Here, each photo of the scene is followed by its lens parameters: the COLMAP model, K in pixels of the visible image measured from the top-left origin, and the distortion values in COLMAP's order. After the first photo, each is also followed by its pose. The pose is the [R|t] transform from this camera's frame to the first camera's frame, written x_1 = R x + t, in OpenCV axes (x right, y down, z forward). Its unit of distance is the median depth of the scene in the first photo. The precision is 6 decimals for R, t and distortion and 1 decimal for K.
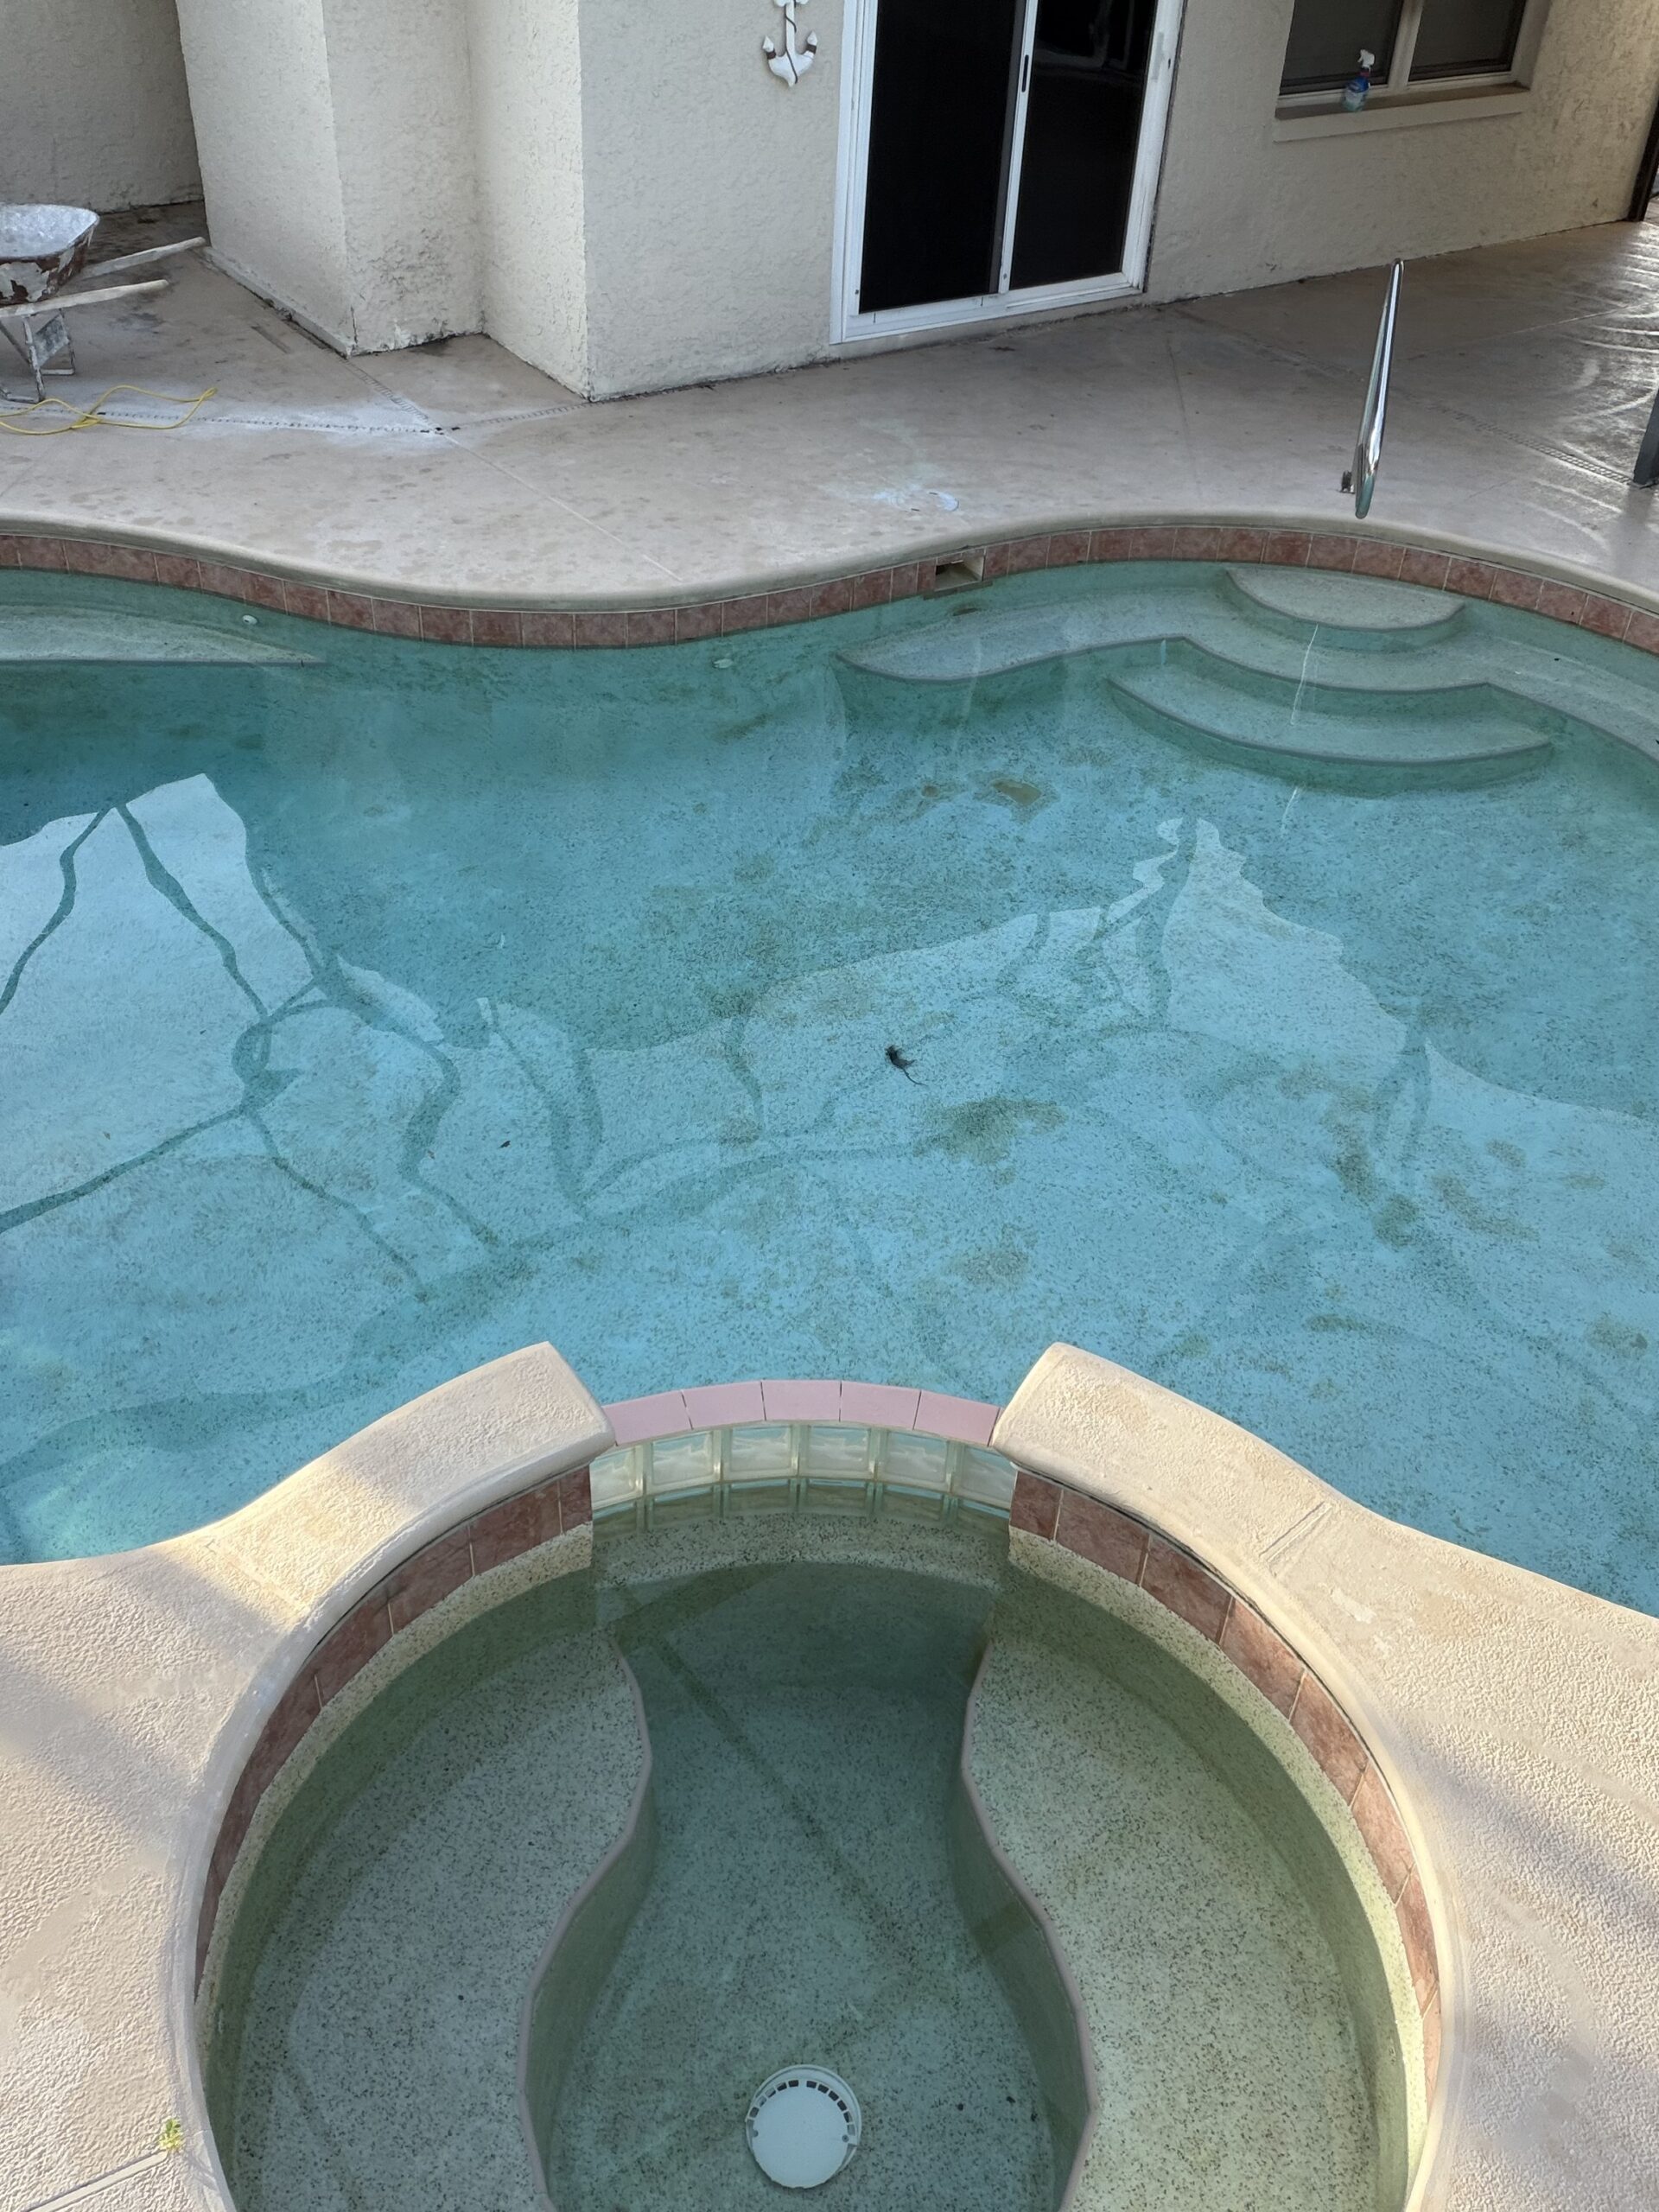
lens RADIAL K [[1980.6, 0, 807.1], [0, 1980.6, 1108.7], [0, 0, 1]] dist [0.027028, -0.025938]
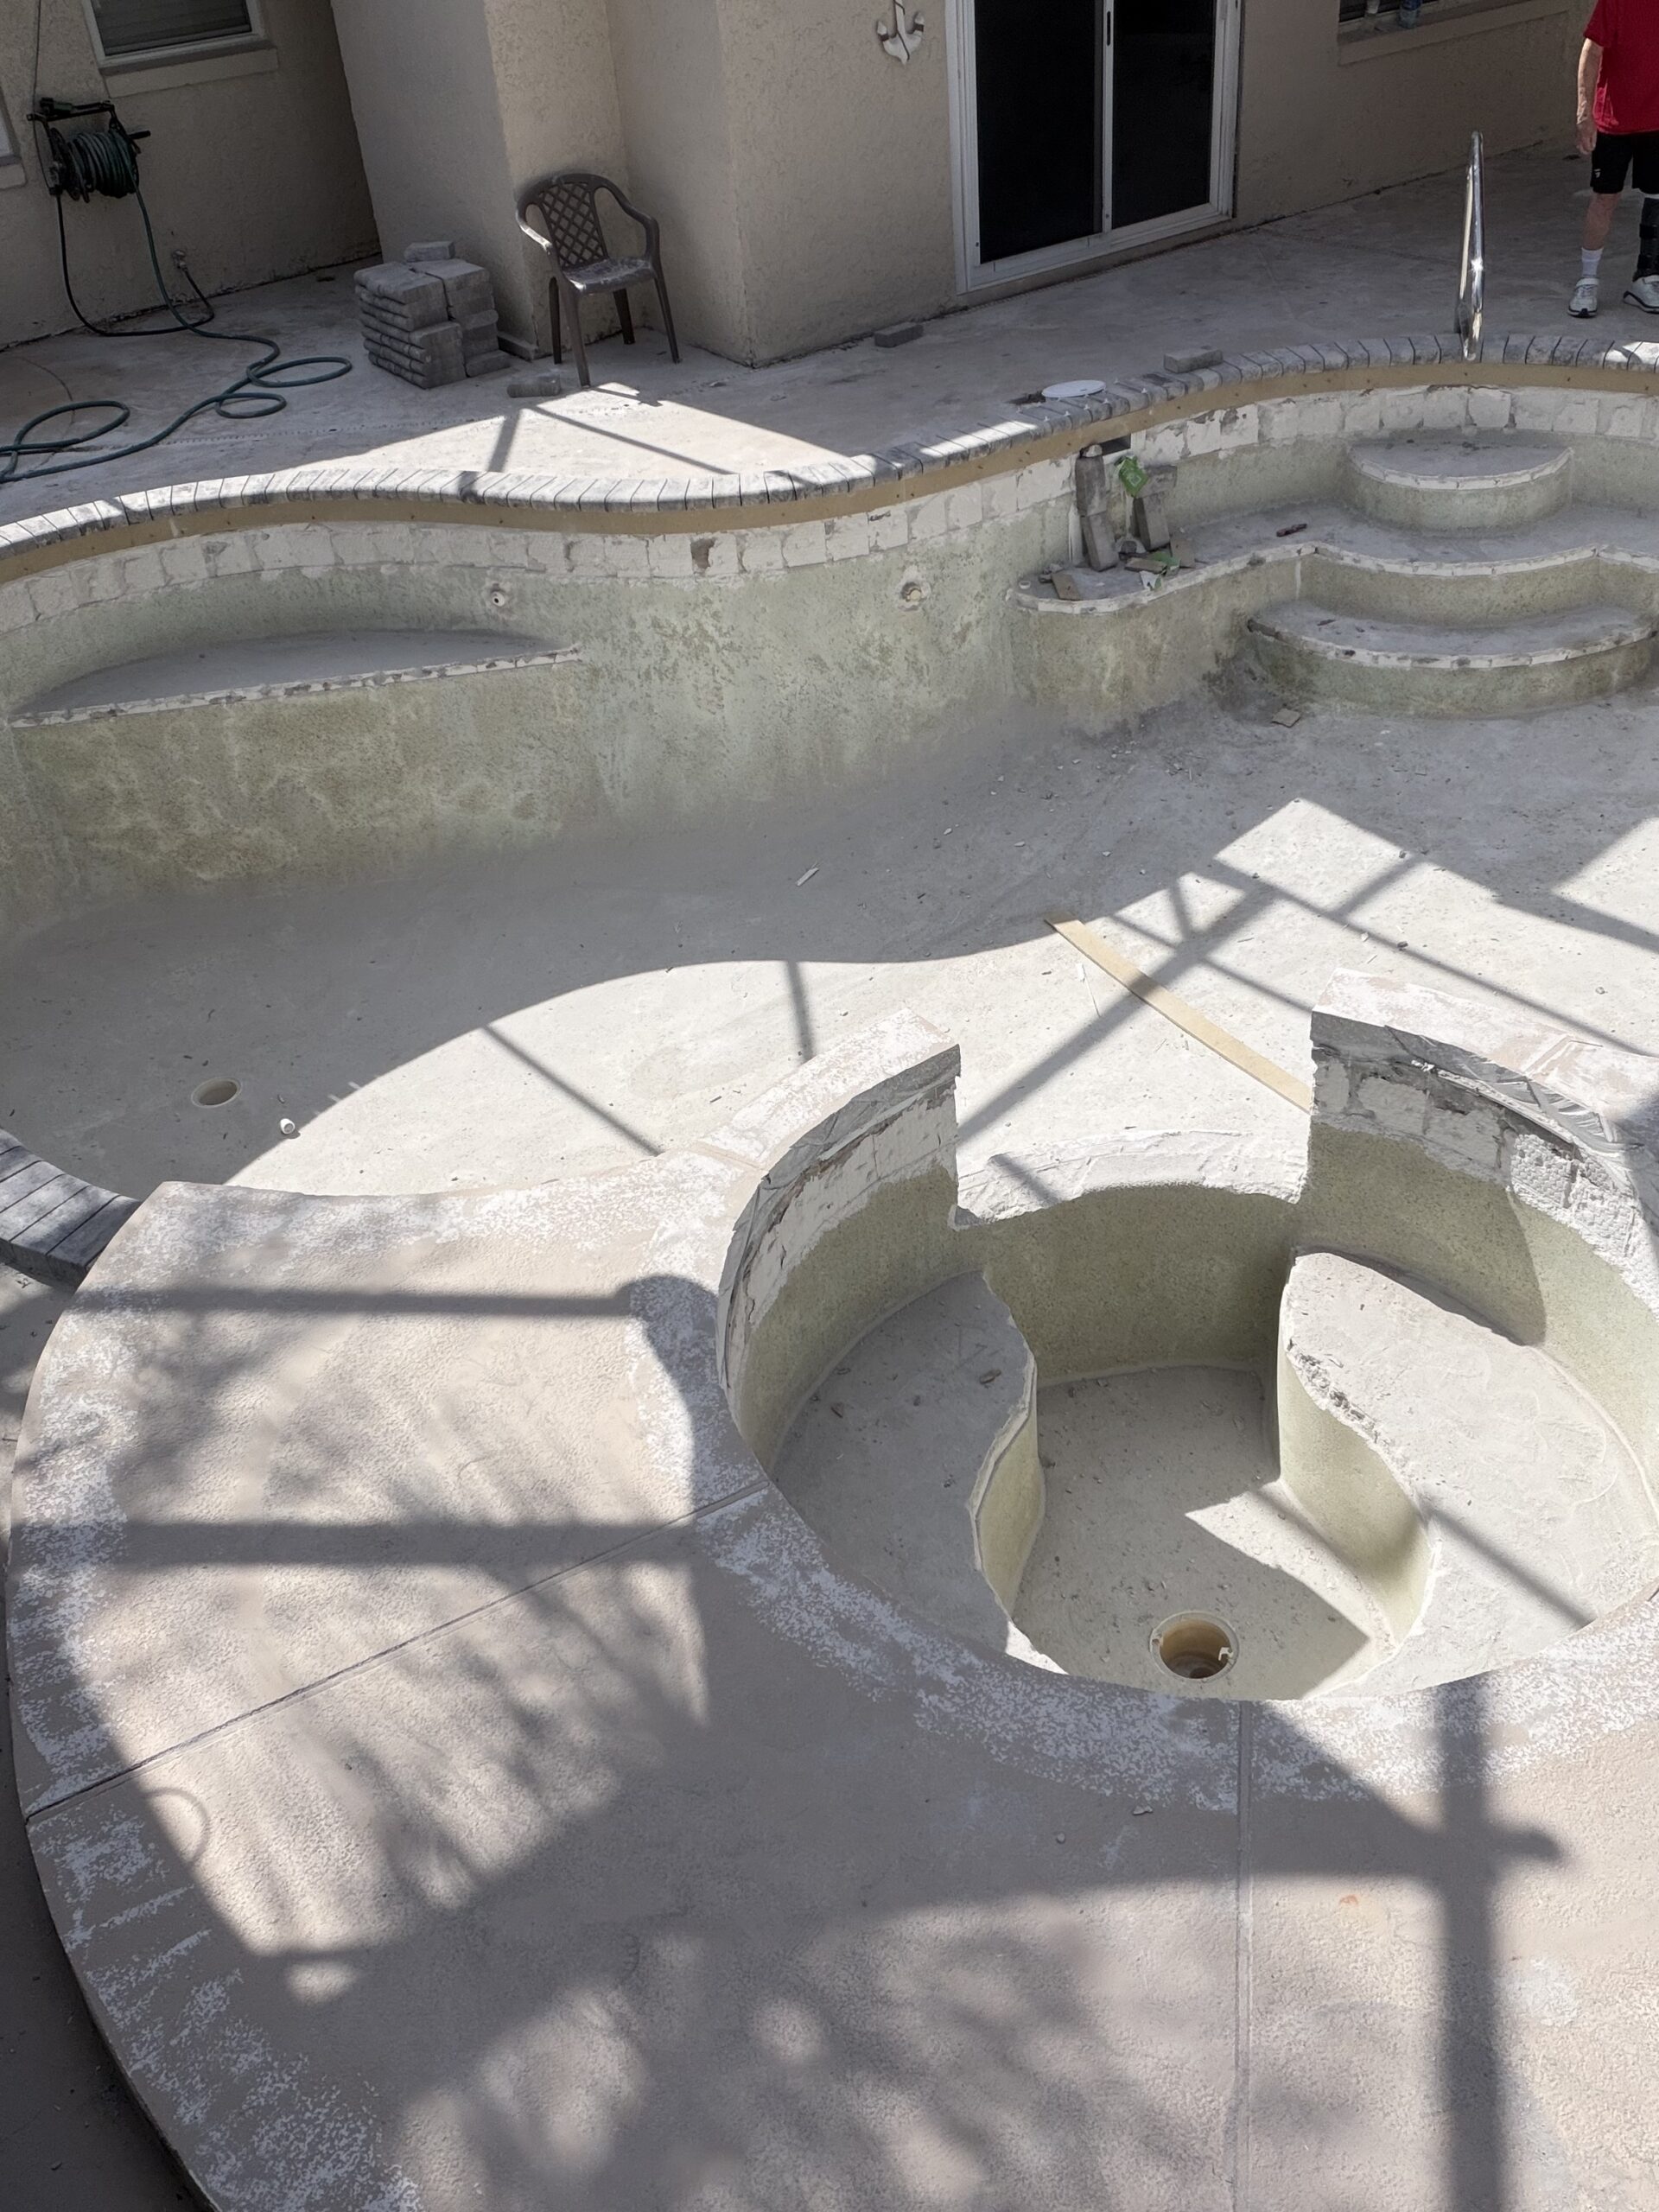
lens RADIAL K [[1980.6, 0, 830.3], [0, 1980.6, 1110.2], [0, 0, 1]] dist [0.027028, -0.025938]
pose [[0.992934, -0.107627, -0.049985, -0.058231], [0.106622, 0.994048, -0.022363, 0.091683], [0.052095, 0.016876, 0.998500, -0.108952]]
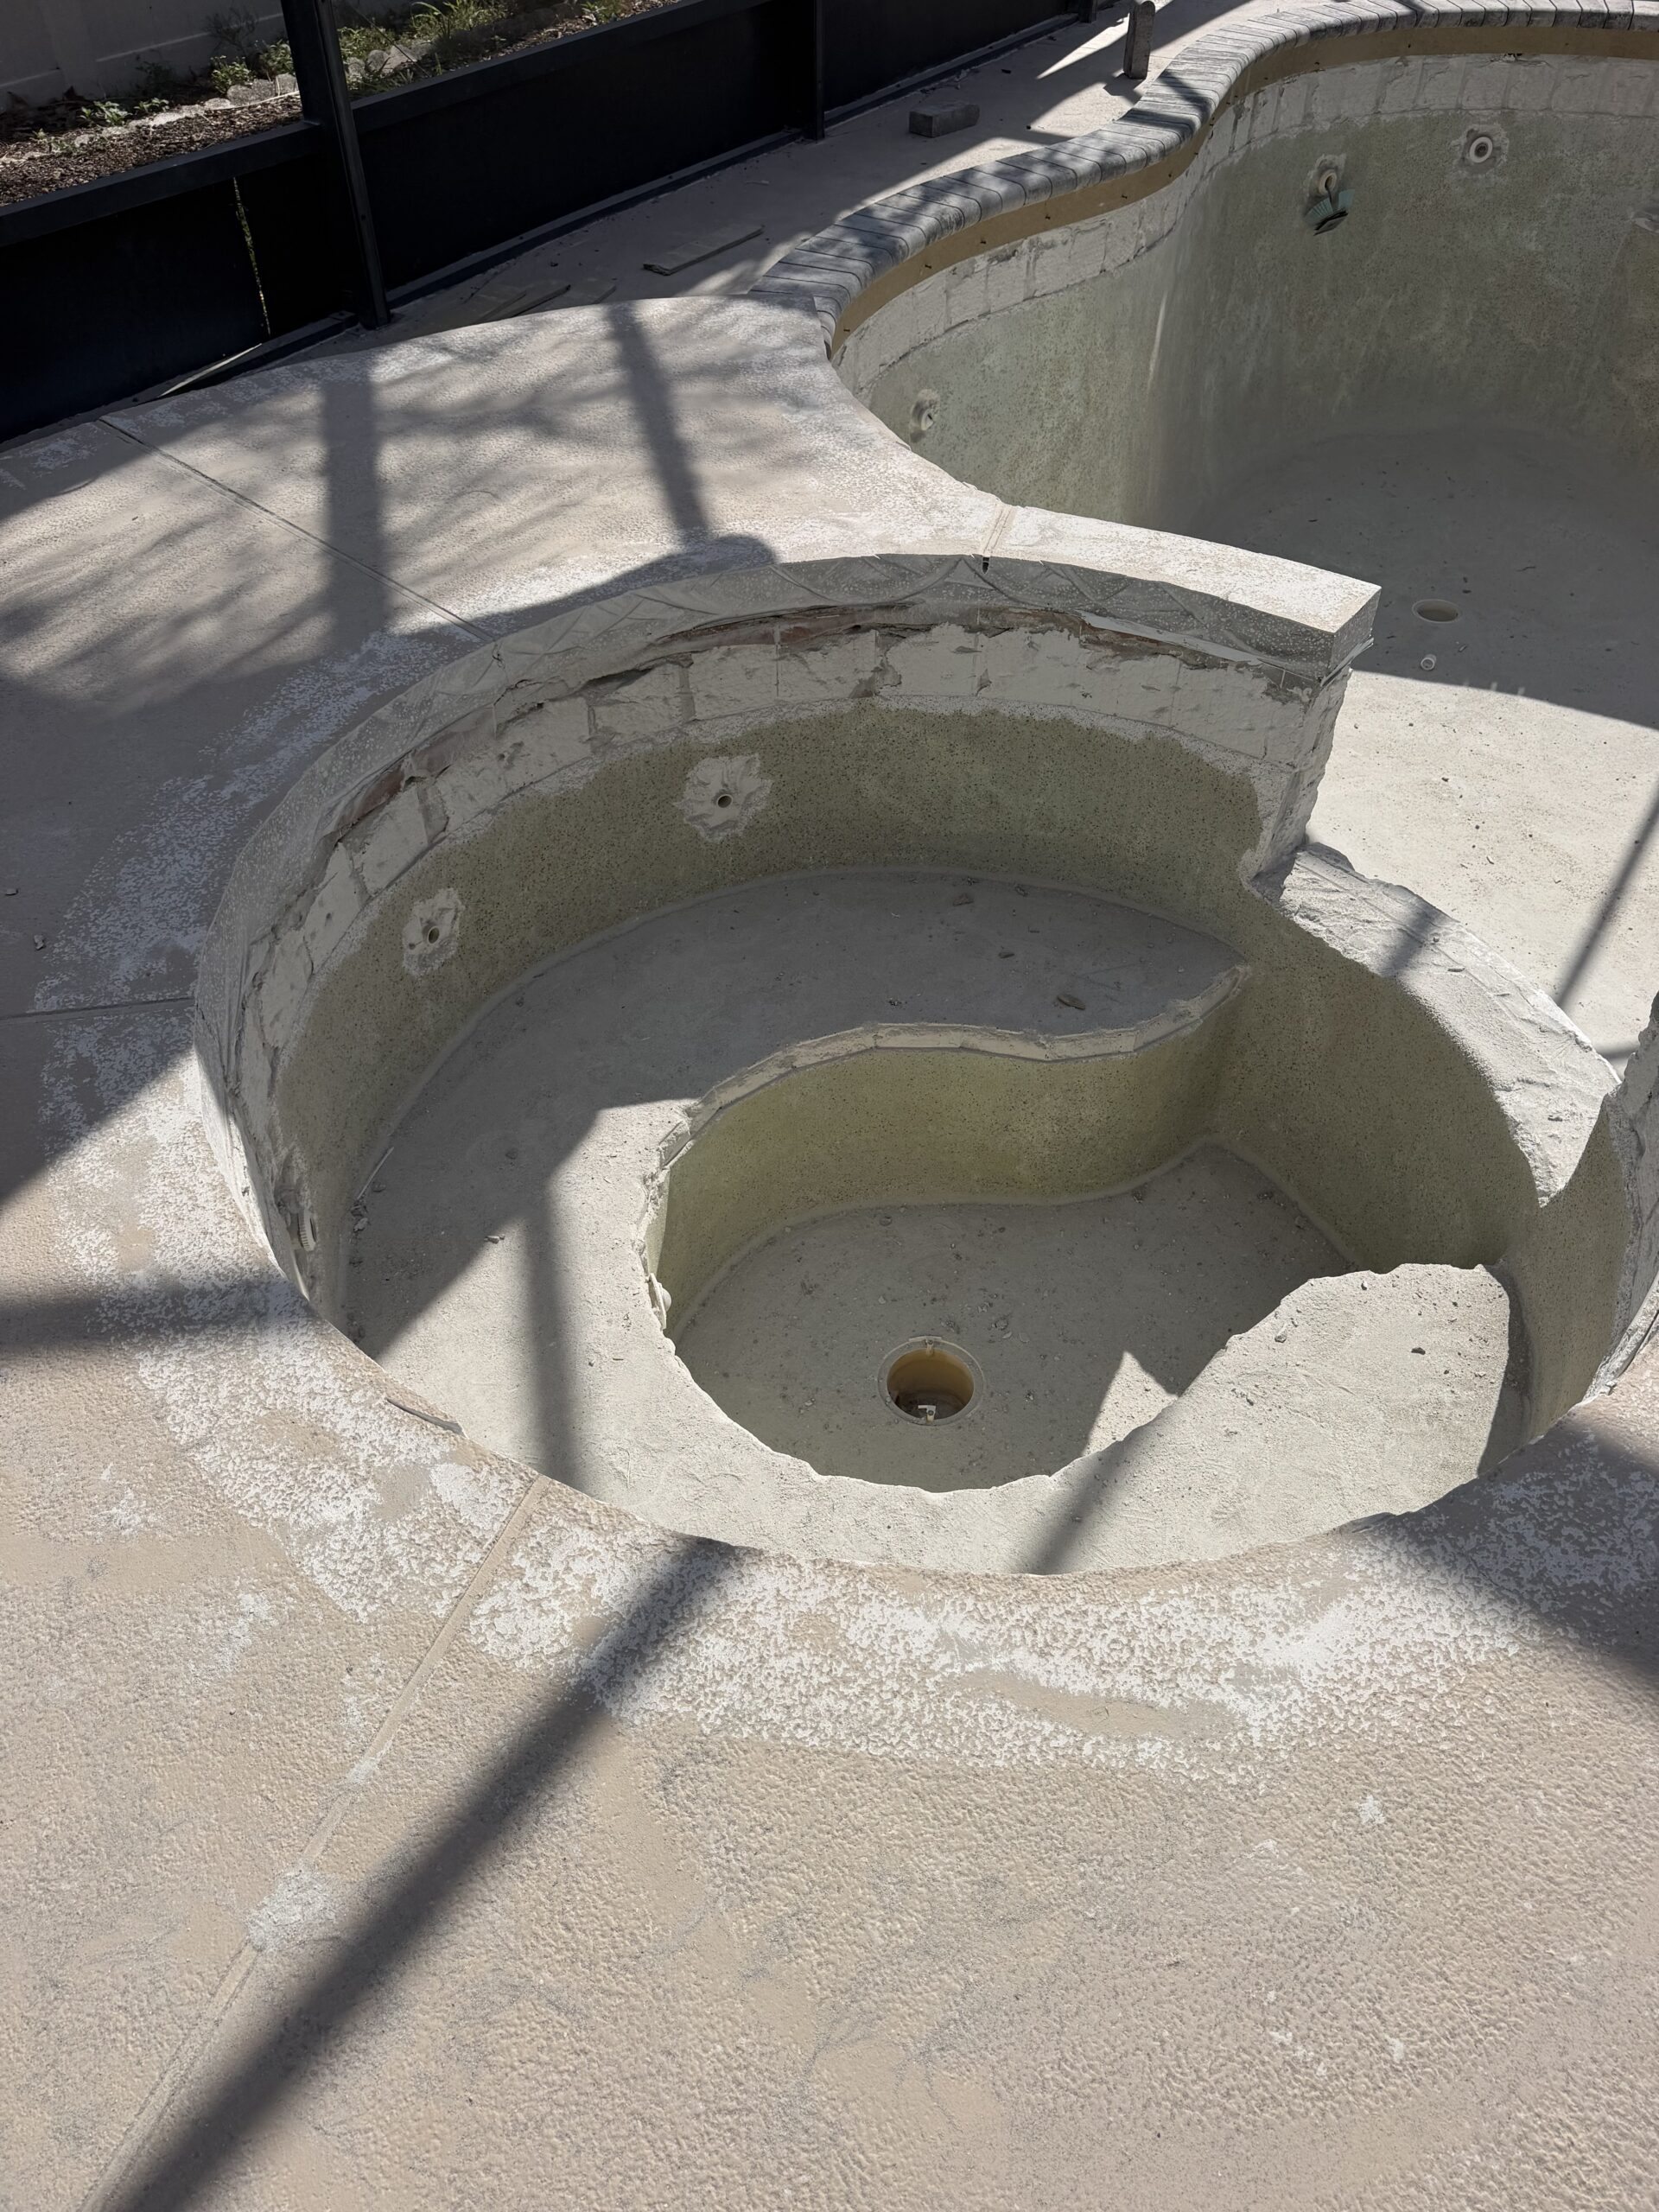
lens RADIAL K [[1547.5, 0, 821.0], [0, 1547.5, 1094.1], [0, 0, 1]] dist [0.038223, -0.044362]
pose [[0.335292, 0.647267, -0.684561, 0.188077], [-0.566631, 0.719057, 0.402352, 0.063905], [0.752668, 0.252988, 0.607856, 0.198876]]
